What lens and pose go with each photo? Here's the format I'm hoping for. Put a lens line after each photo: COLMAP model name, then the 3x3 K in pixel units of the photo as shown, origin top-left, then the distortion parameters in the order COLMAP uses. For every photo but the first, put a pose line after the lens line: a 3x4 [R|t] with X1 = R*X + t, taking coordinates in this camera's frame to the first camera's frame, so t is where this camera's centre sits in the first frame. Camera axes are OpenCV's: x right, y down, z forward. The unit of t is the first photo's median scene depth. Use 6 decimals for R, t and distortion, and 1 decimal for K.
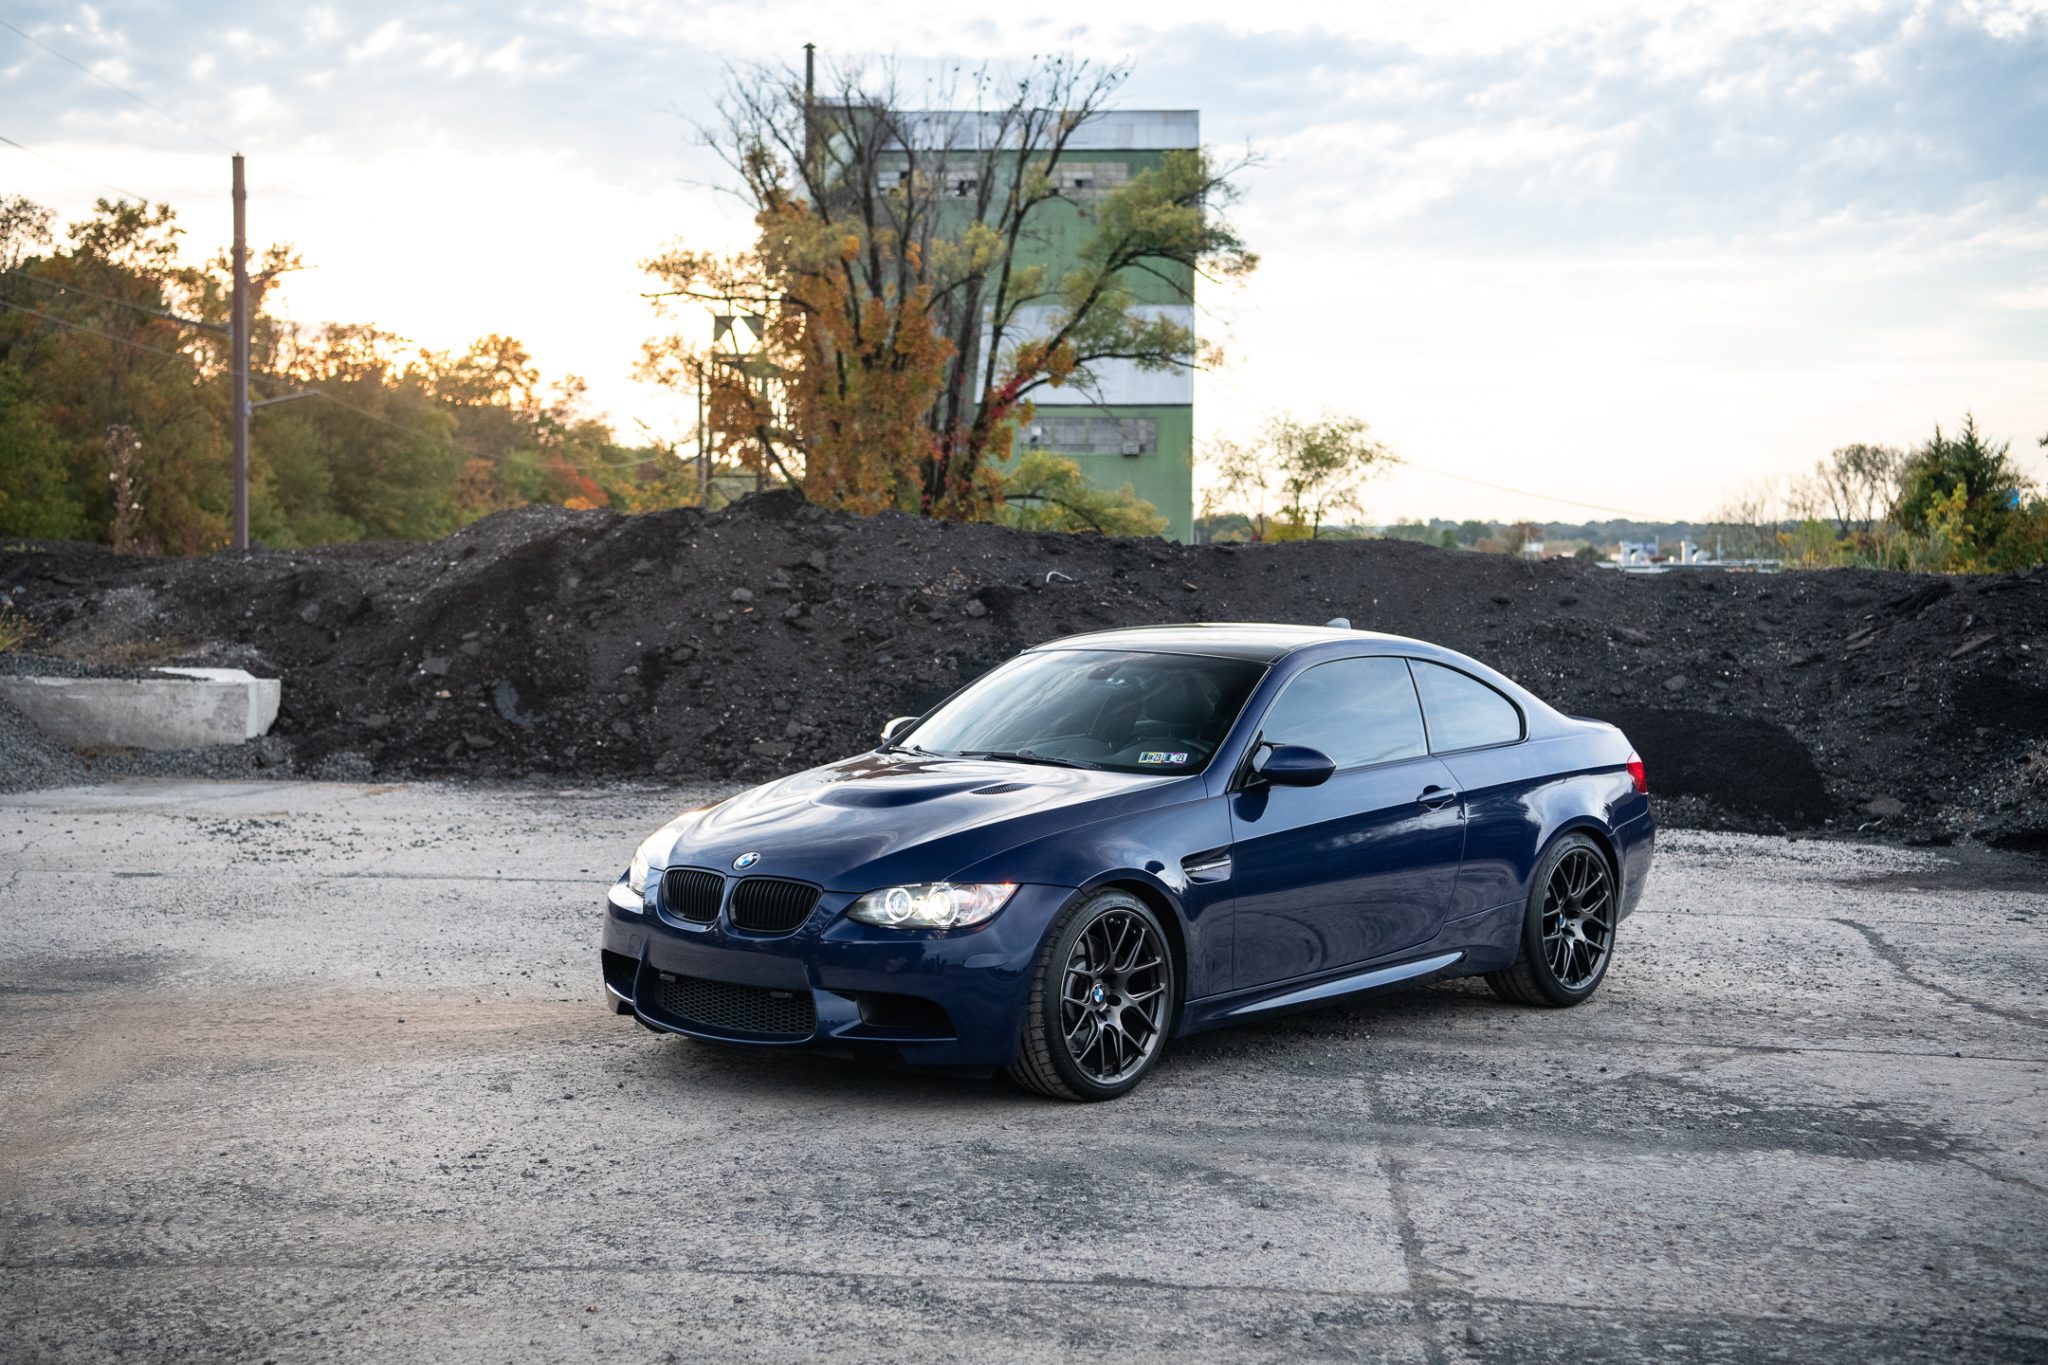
lens RADIAL K [[2728.2, 0, 1027.9], [0, 2728.2, 684.9], [0, 0, 1]] dist [0.123177, 0.240057]
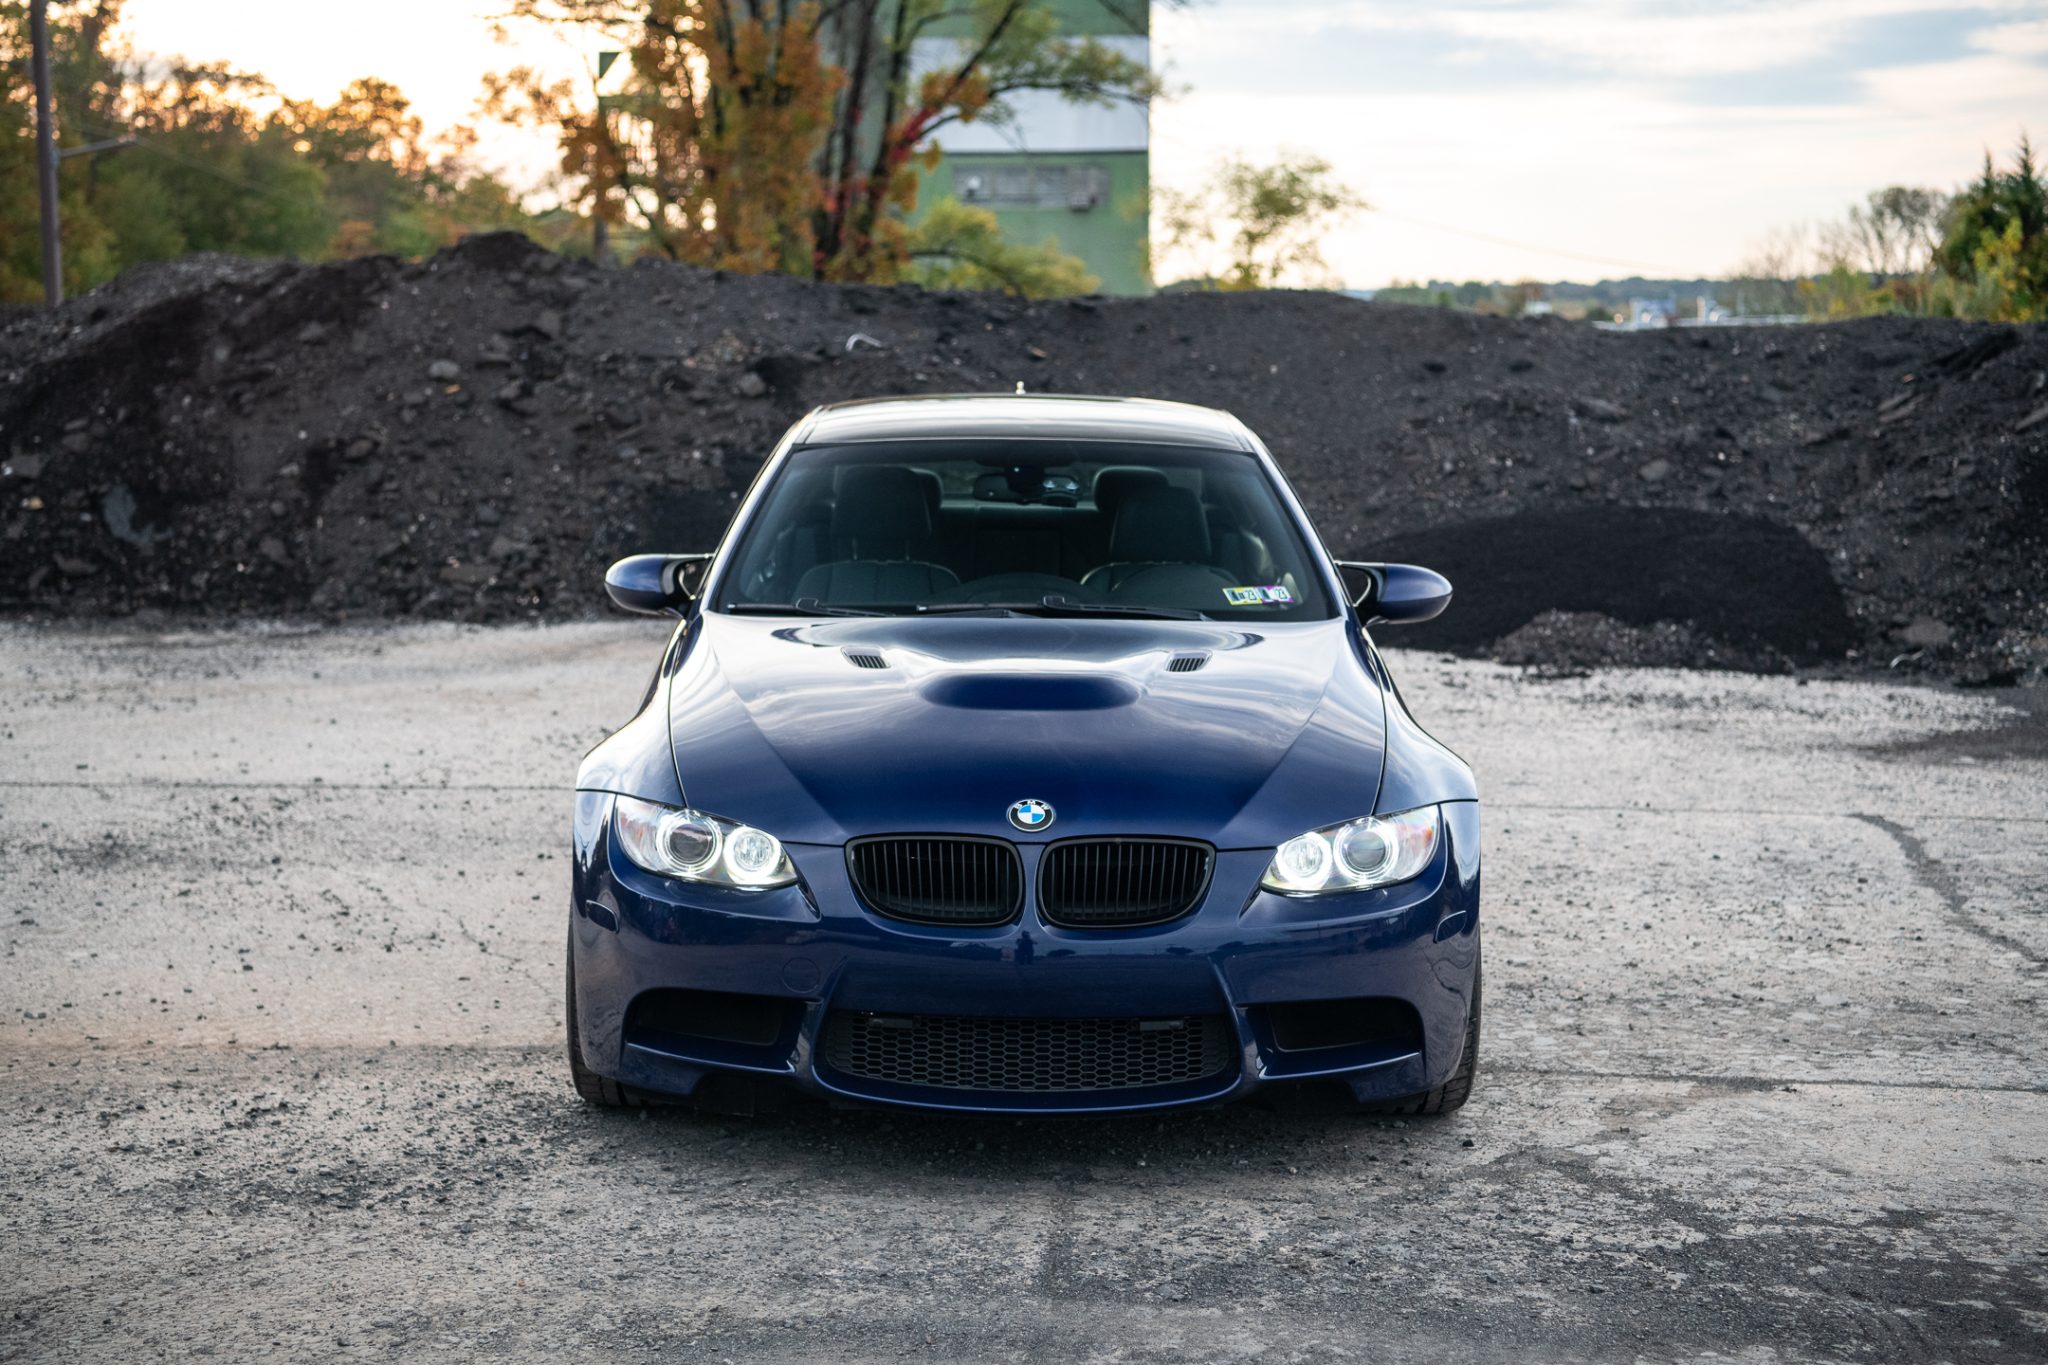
lens RADIAL K [[2984.6, 0, 1024.0], [0, 2984.6, 682.5], [0, 0, 1]] dist [0.152340, 0.326760]
pose [[0.999820, -0.013849, 0.012950, 0.047635], [0.012888, 0.997353, 0.071558, -0.003979], [-0.013907, -0.071379, 0.997352, 0.160374]]
